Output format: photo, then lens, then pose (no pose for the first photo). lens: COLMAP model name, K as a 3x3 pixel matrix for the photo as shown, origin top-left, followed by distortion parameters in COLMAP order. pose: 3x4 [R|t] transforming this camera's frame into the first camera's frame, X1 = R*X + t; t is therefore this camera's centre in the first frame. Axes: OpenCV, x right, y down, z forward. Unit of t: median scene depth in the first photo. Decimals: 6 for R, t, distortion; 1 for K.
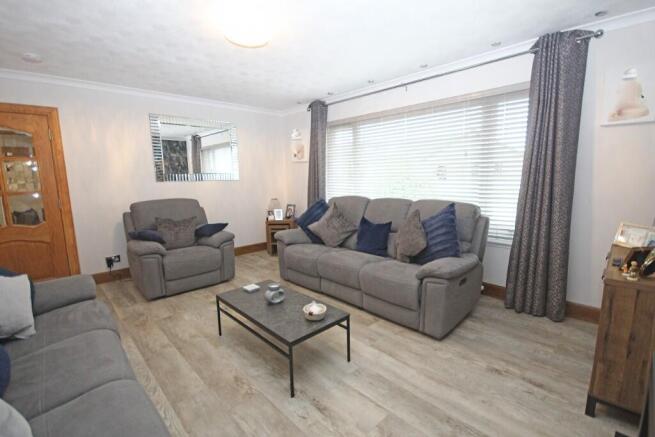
lens RADIAL K [[304.2, 0, 332.3], [0, 304.2, 218.9], [0, 0, 1]] dist [-0.001768, -0.000344]
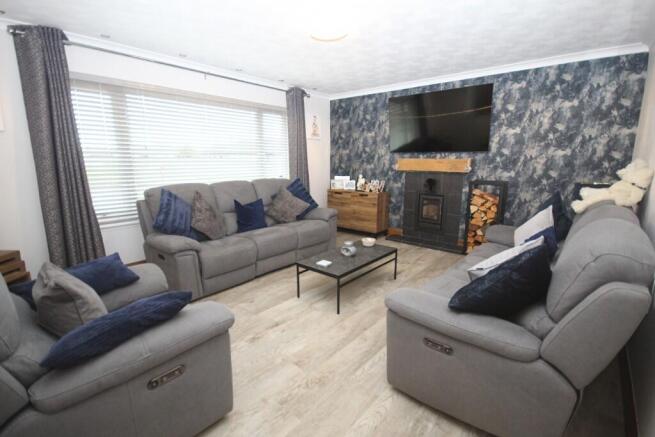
lens RADIAL K [[304.2, 0, 332.3], [0, 304.2, 218.9], [0, 0, 1]] dist [-0.001768, -0.000344]
pose [[-0.105072, -0.177891, 0.978425, -1.153678], [0.137751, 0.971783, 0.191477, -0.118829], [-0.984878, 0.154898, -0.077602, 0.913541]]
